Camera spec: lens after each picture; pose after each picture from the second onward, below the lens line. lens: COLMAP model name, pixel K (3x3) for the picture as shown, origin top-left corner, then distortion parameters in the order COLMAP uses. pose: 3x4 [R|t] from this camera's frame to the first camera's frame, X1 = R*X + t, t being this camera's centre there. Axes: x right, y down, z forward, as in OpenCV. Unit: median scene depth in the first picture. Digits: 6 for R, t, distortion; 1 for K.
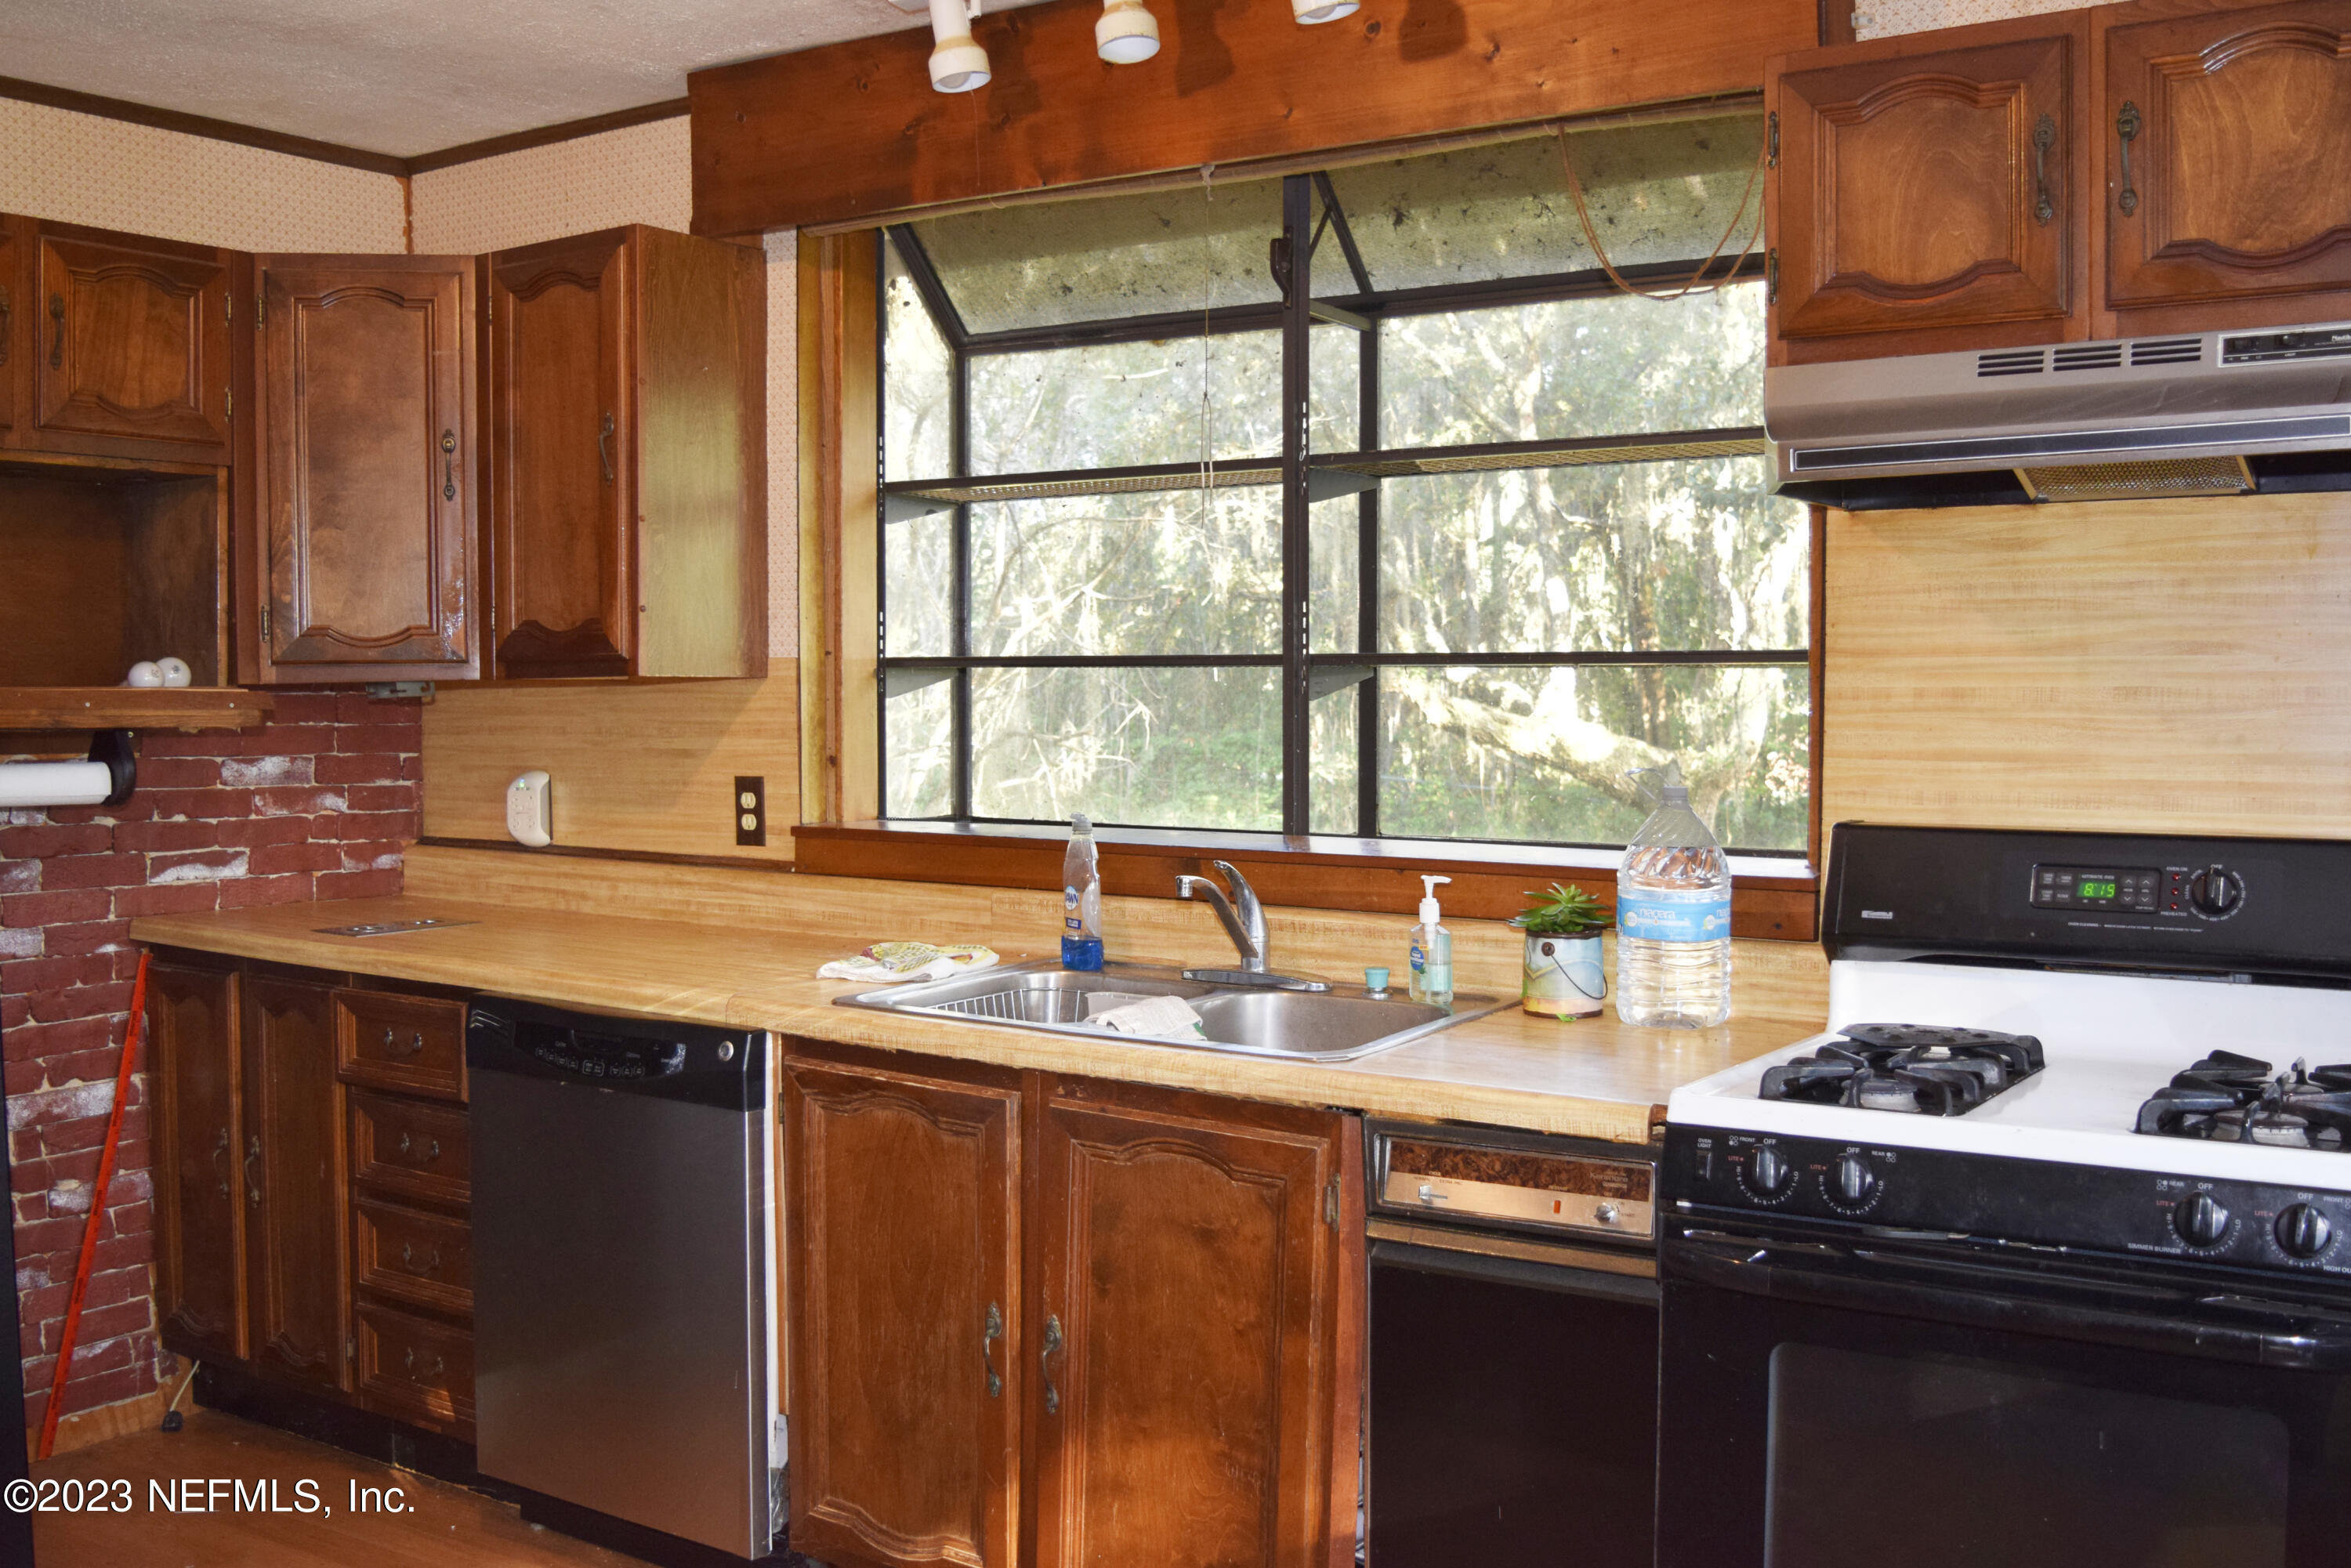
lens RADIAL K [[2283.8, 0, 1185.4], [0, 2283.8, 774.7], [0, 0, 1]] dist [-0.068766, 0.000000]
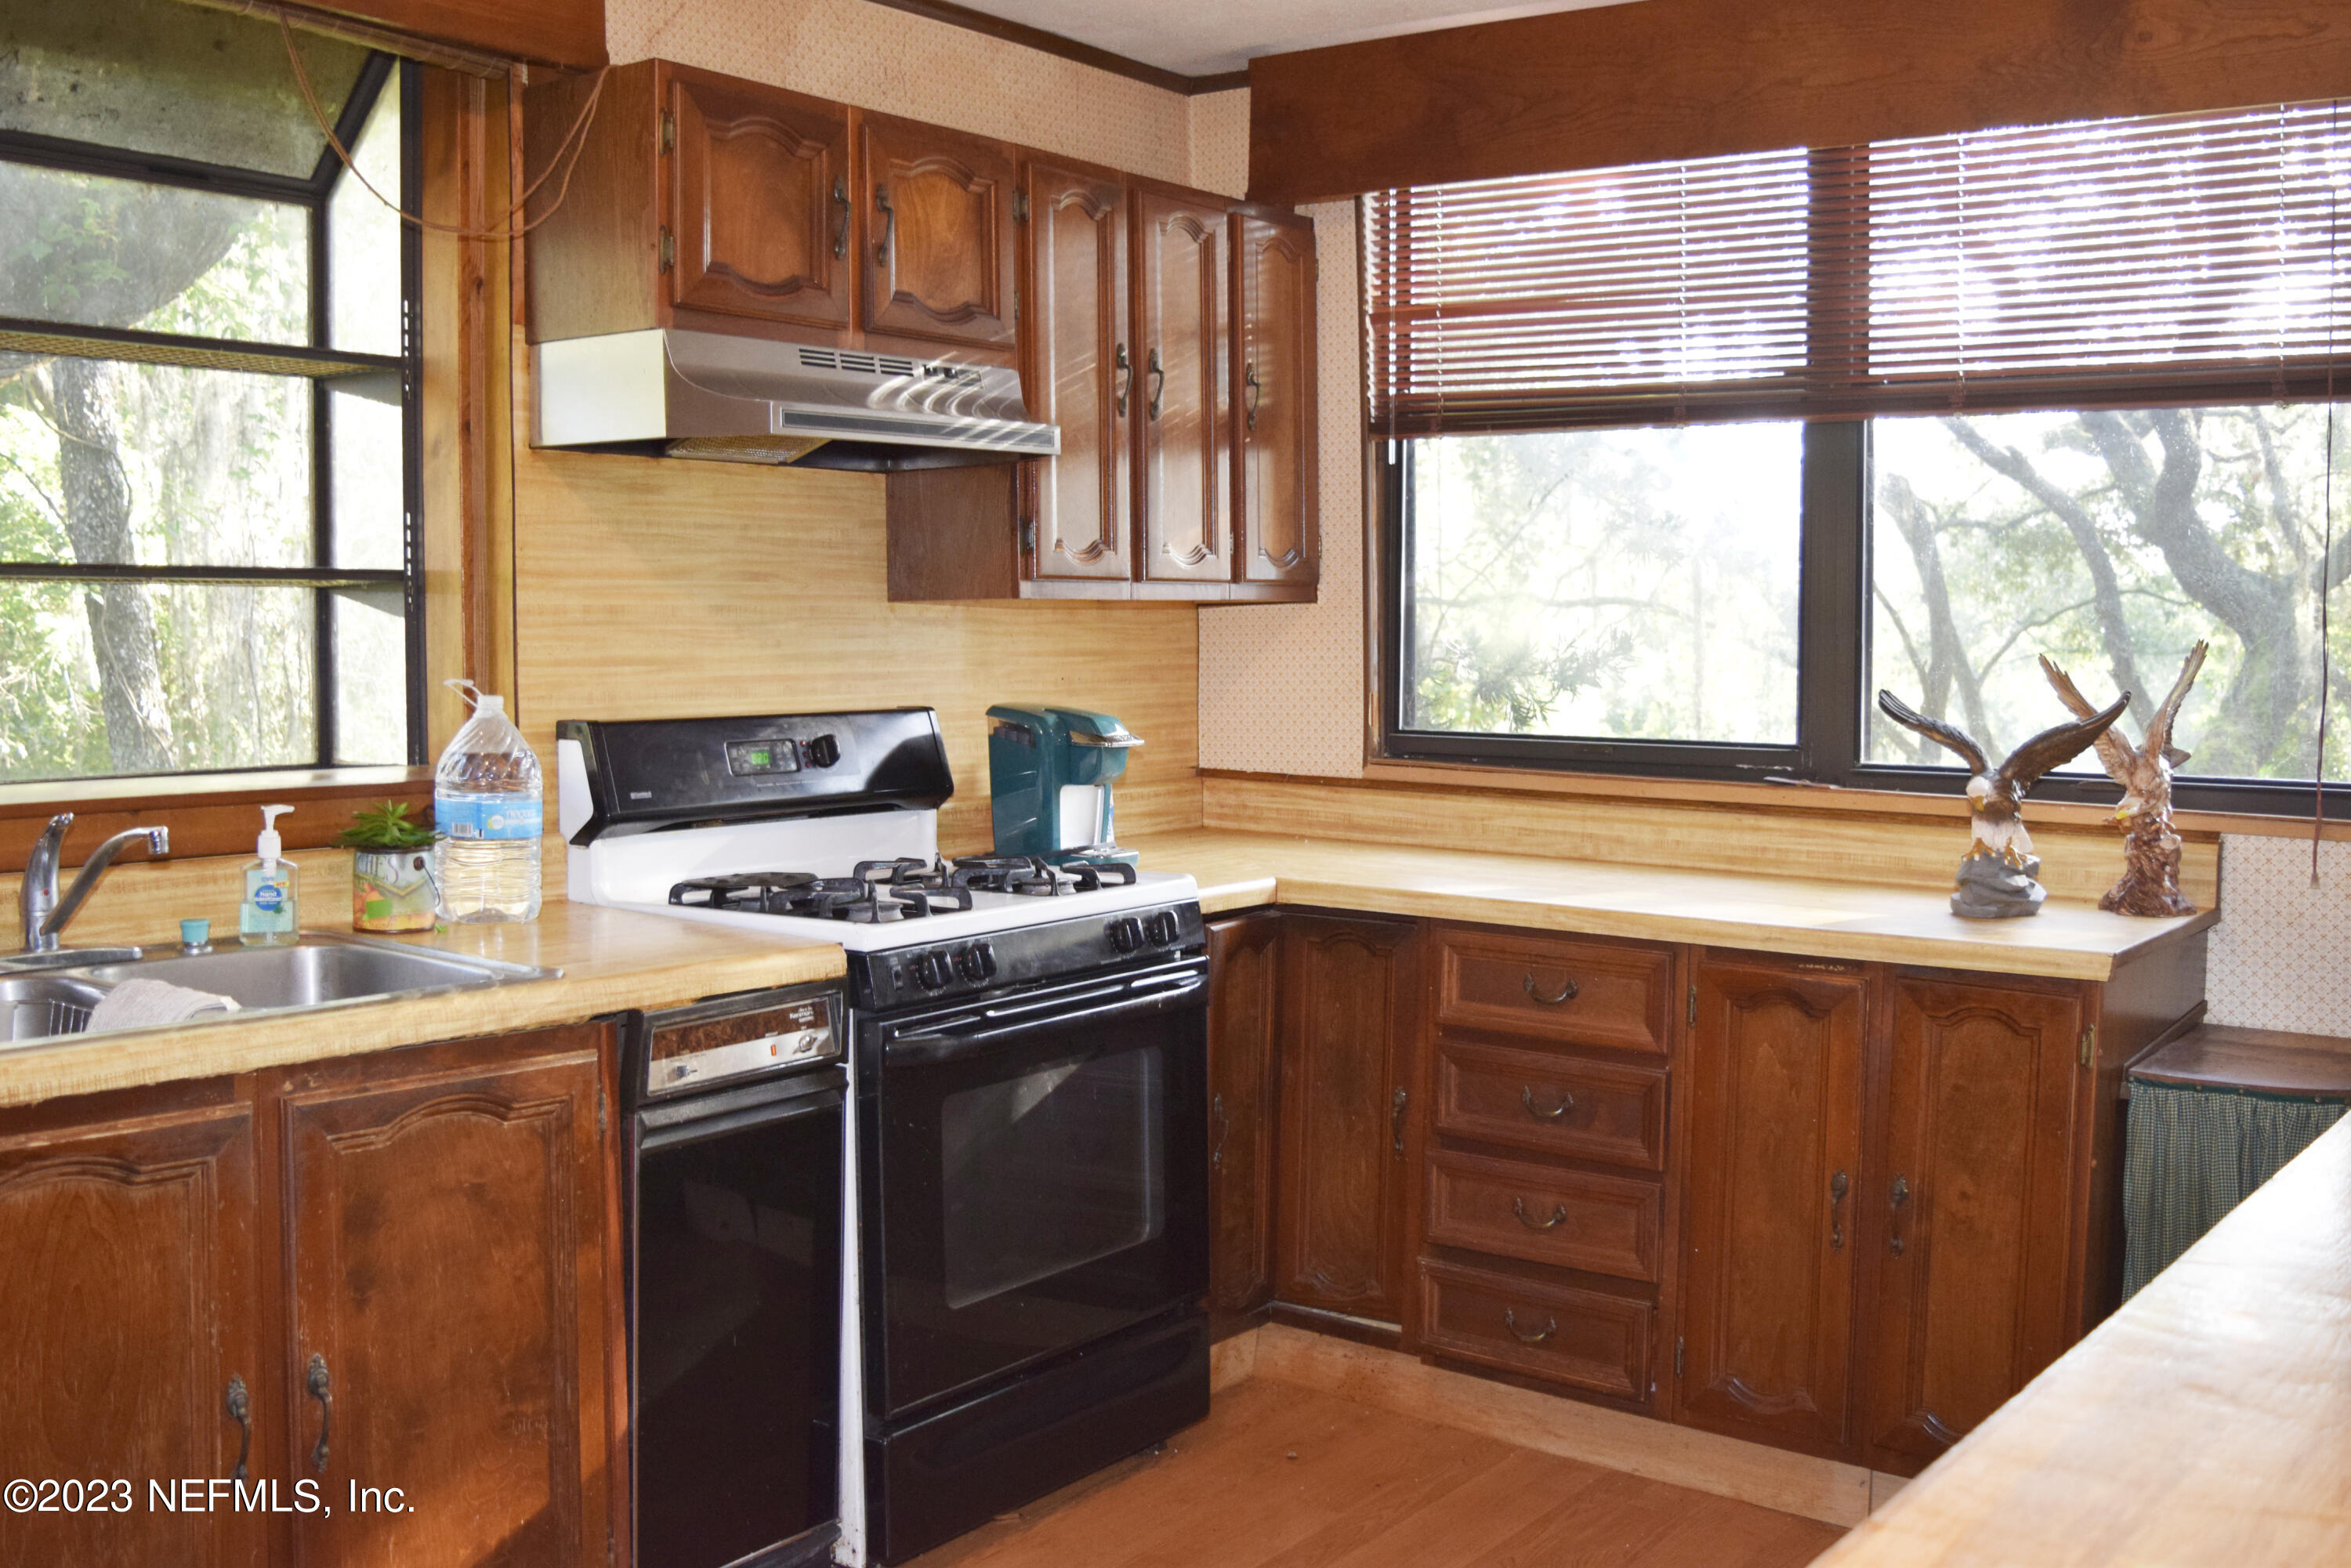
lens RADIAL K [[2283.8, 0, 1186.9], [0, 2283.8, 790.6], [0, 0, 1]] dist [-0.068766, 0.000000]
pose [[0.050499, -0.072426, 0.996095, -0.848198], [0.035998, 0.996851, 0.070656, -0.014385], [-0.998075, 0.032289, 0.052947, 0.632247]]
